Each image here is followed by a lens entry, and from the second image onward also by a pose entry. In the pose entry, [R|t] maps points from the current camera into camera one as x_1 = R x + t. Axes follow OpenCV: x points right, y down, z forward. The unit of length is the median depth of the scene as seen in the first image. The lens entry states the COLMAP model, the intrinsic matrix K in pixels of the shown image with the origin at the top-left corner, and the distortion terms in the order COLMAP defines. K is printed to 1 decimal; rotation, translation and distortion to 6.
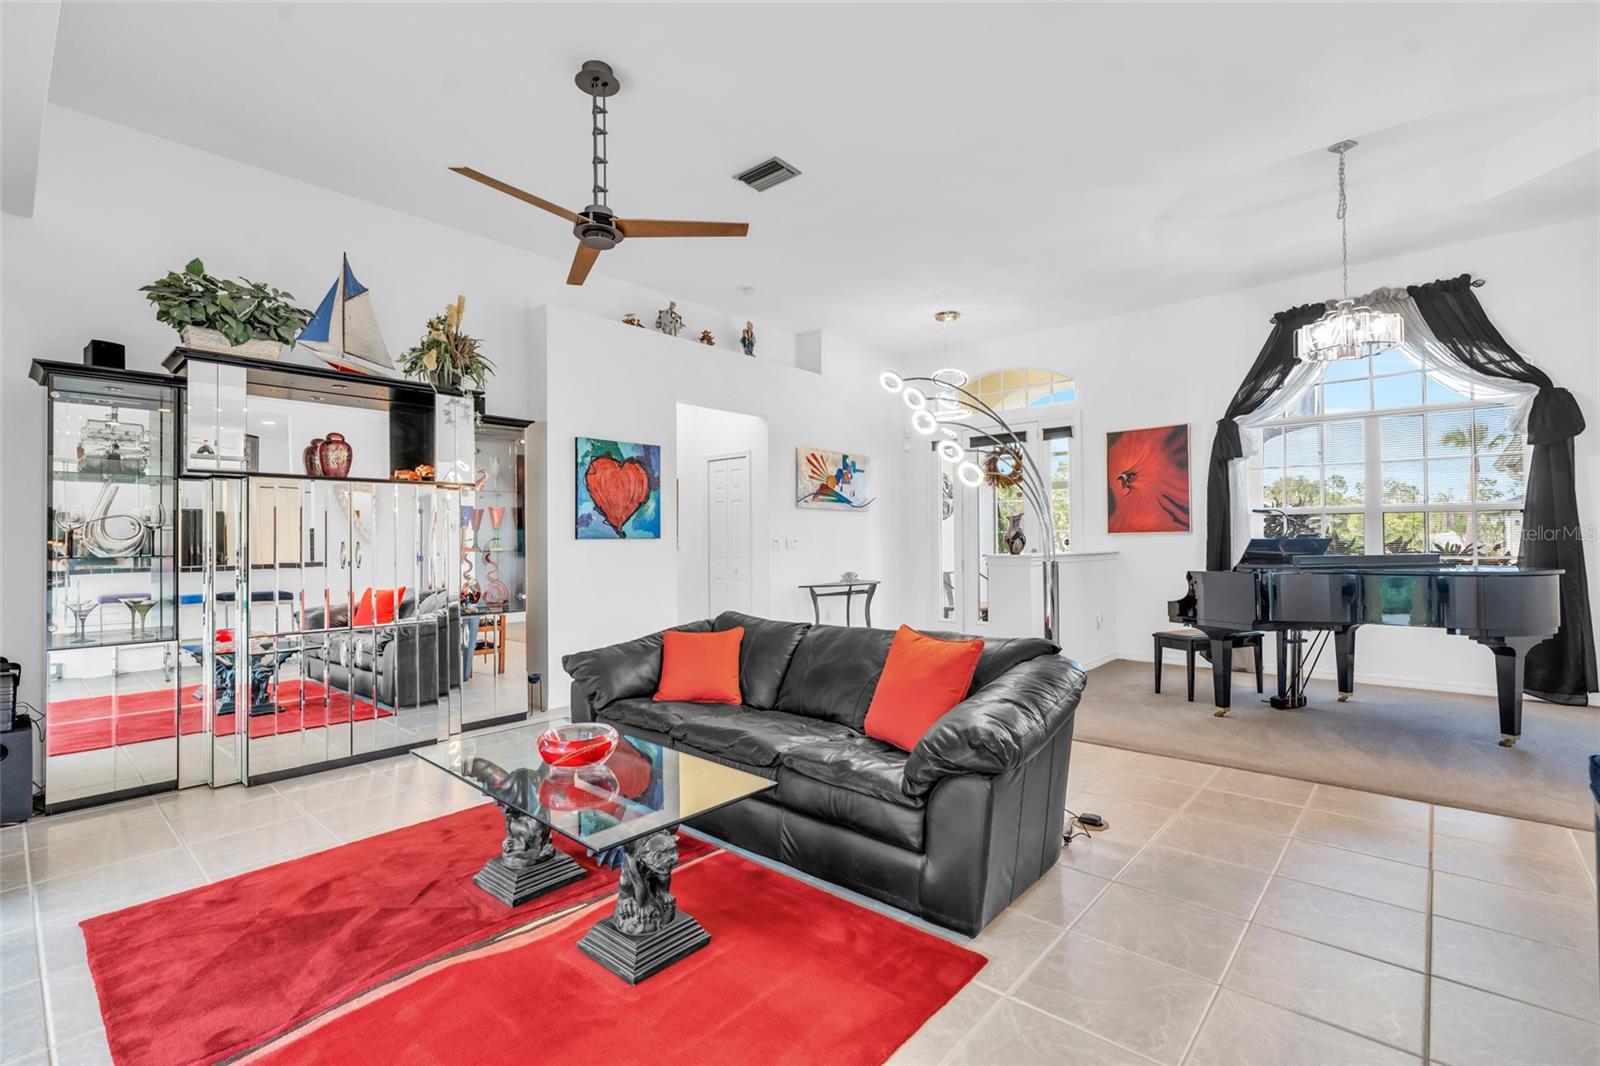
lens RADIAL K [[719.0, 0, 778.5], [0, 719.0, 532.6], [0, 0, 1]] dist [0.001705, 0.000151]
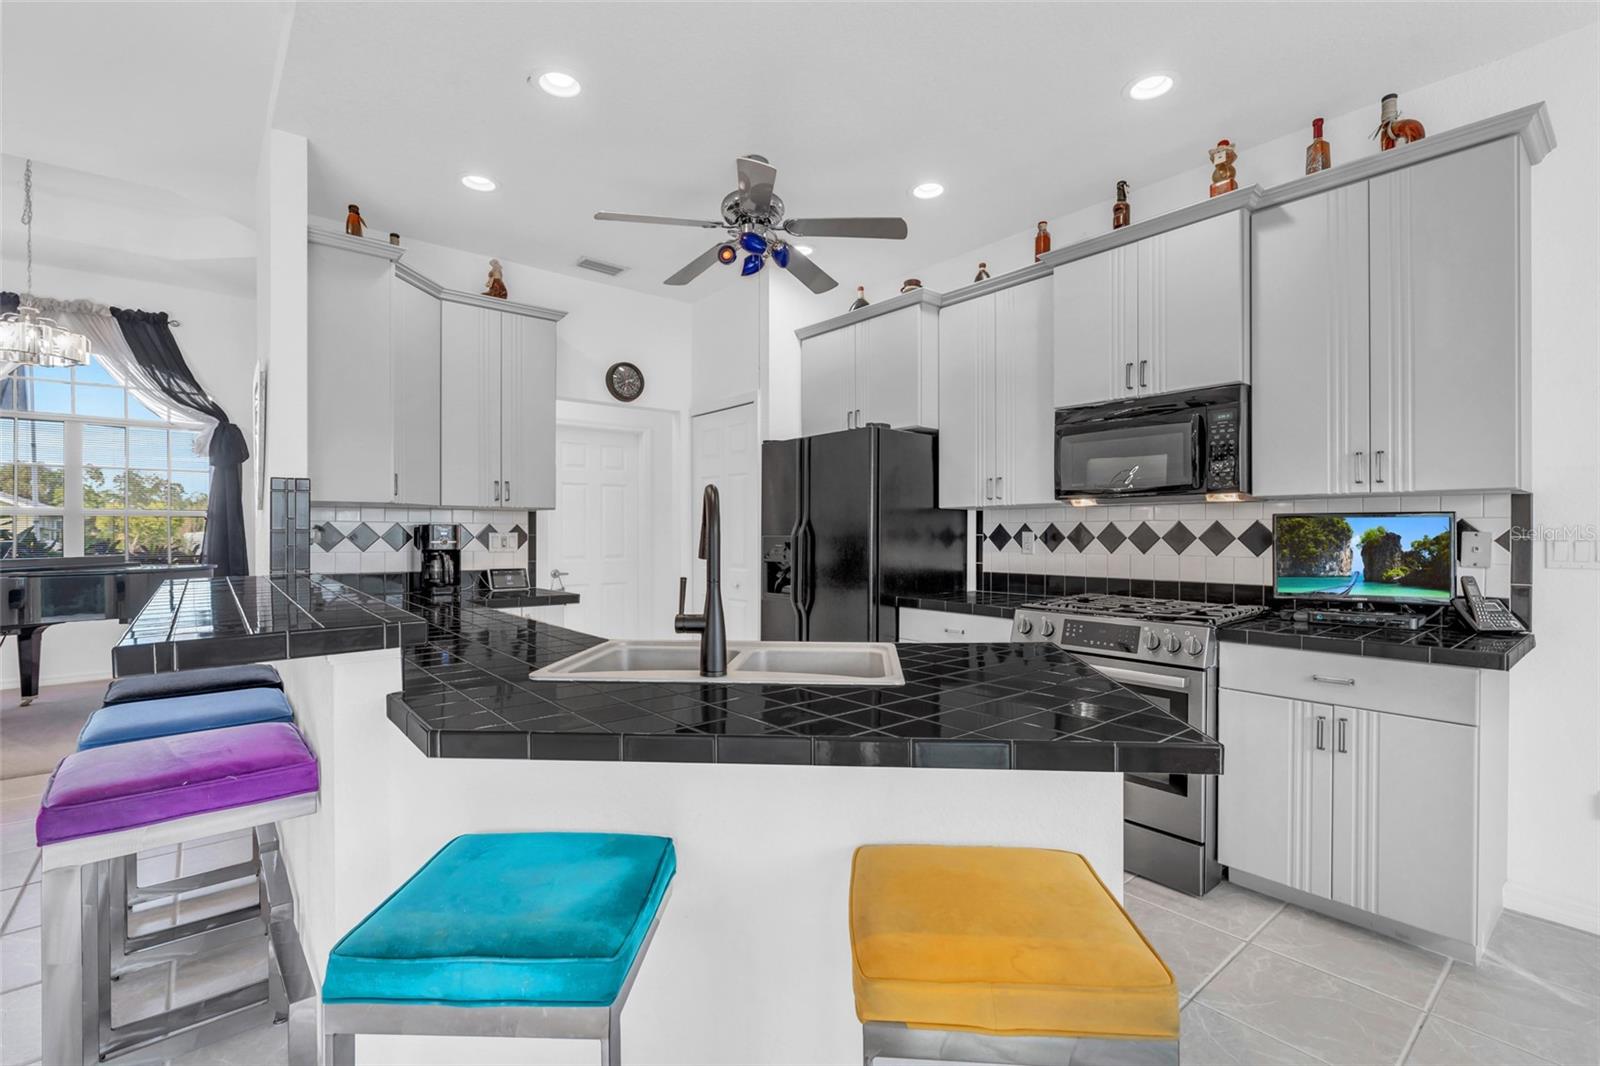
lens RADIAL K [[727.3, 0, 800.0], [0, 727.3, 533.0], [0, 0, 1]] dist [-0.000359, 0.000387]
pose [[0.132847, 0.003960, 0.991129, -0.063007], [-0.007552, 0.999967, -0.002983, -0.008421], [-0.991108, -0.007089, 0.132873, -0.162827]]
